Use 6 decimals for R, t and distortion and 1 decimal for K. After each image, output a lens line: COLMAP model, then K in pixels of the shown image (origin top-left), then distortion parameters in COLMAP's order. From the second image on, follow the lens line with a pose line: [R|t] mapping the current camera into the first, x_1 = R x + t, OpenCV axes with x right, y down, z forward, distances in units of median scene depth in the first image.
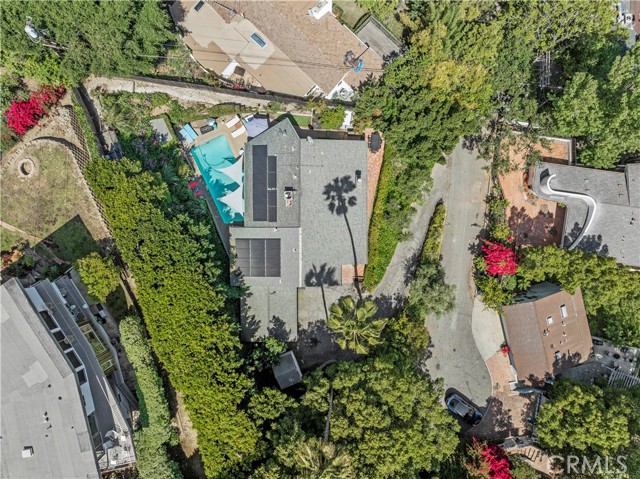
lens RADIAL K [[450.5, 0, 319.2], [0, 450.5, 237.1], [0, 0, 1]] dist [-0.040595, 0.001090]
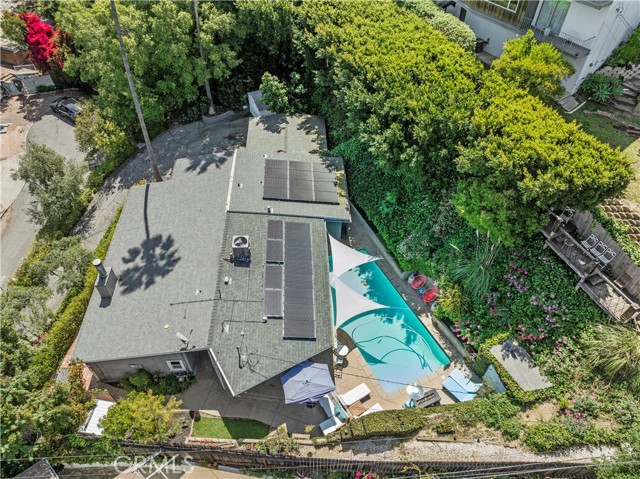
lens RADIAL K [[450.5, 0, 317.3], [0, 450.5, 240.1], [0, 0, 1]] dist [-0.040595, 0.001090]
pose [[-0.999271, 0.032239, -0.020433, -0.143762], [-0.037776, -0.758705, 0.650338, -0.426682], [0.005464, 0.650636, 0.759370, 0.576035]]
